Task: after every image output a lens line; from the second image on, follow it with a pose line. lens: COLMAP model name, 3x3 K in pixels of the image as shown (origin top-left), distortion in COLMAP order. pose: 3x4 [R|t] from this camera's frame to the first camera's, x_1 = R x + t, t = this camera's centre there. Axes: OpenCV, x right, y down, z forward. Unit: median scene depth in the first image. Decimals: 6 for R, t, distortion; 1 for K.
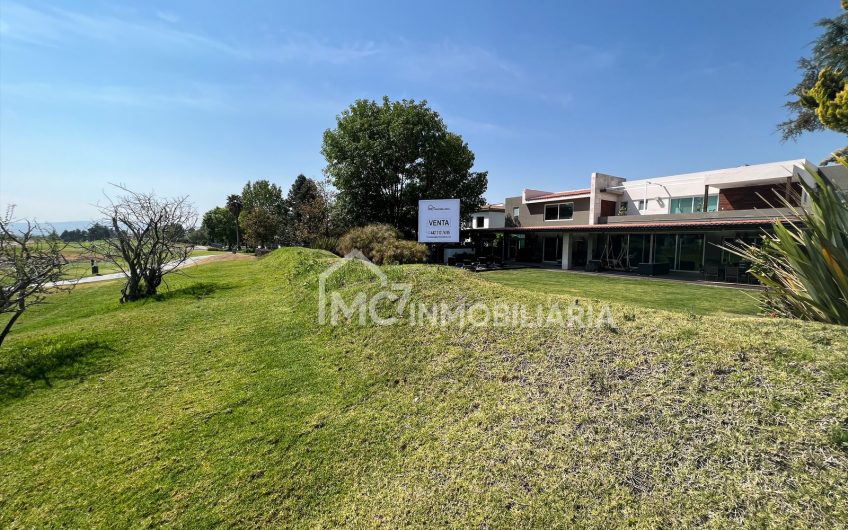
lens RADIAL K [[340.9, 0, 421.8], [0, 340.9, 255.9], [0, 0, 1]] dist [-0.000641, 0.001369]
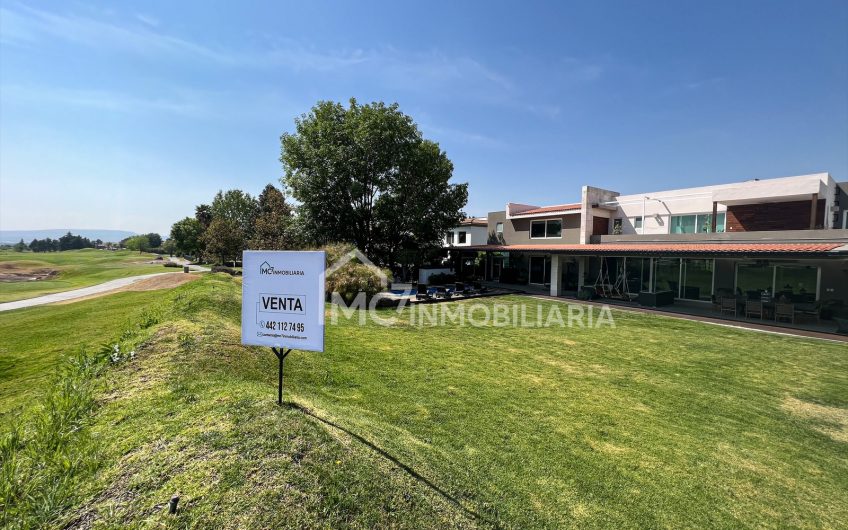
lens RADIAL K [[340.9, 0, 424.1], [0, 340.9, 259.2], [0, 0, 1]] dist [-0.000641, 0.001369]
pose [[0.999443, 0.001341, 0.033352, 0.047254], [-0.000764, 0.999850, -0.017313, -0.031101], [-0.033370, 0.017278, 0.999294, 0.108547]]
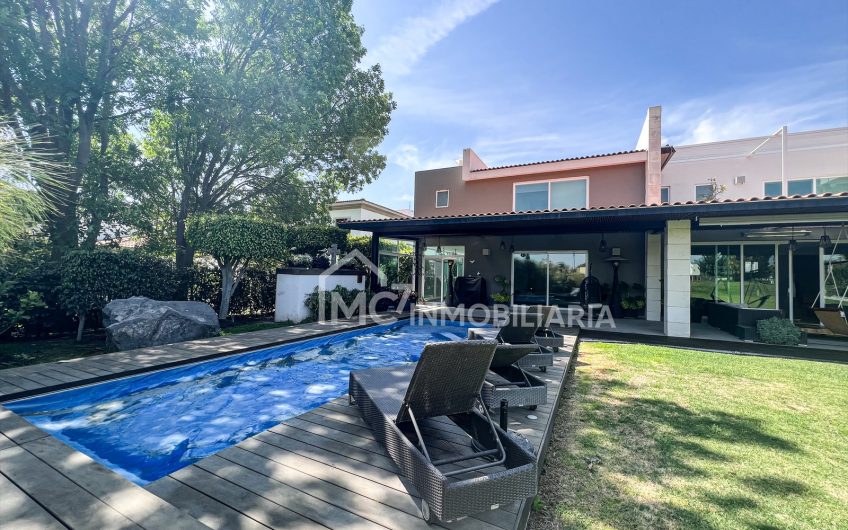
lens RADIAL K [[340.9, 0, 430.5], [0, 340.9, 268.6], [0, 0, 1]] dist [-0.000641, 0.001369]
pose [[0.857868, 0.023547, 0.513330, 0.027129], [0.004787, 0.998540, -0.053805, -0.010221], [-0.513847, 0.048615, 0.856503, 0.647039]]
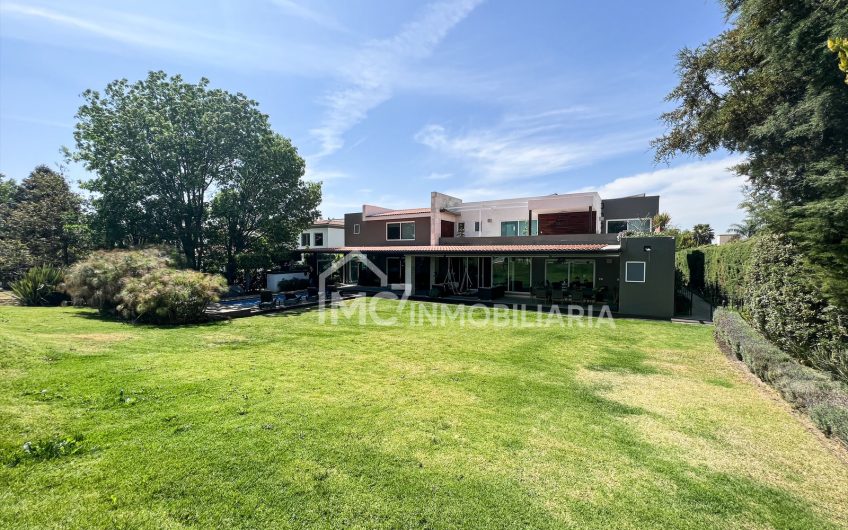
lens RADIAL K [[340.9, 0, 424.2], [0, 340.9, 250.5], [0, 0, 1]] dist [-0.000641, 0.001369]
pose [[0.909650, -0.004969, 0.415345, 0.067990], [0.026716, 0.998558, -0.046566, -0.029282], [-0.414515, 0.053455, 0.908471, 0.125476]]
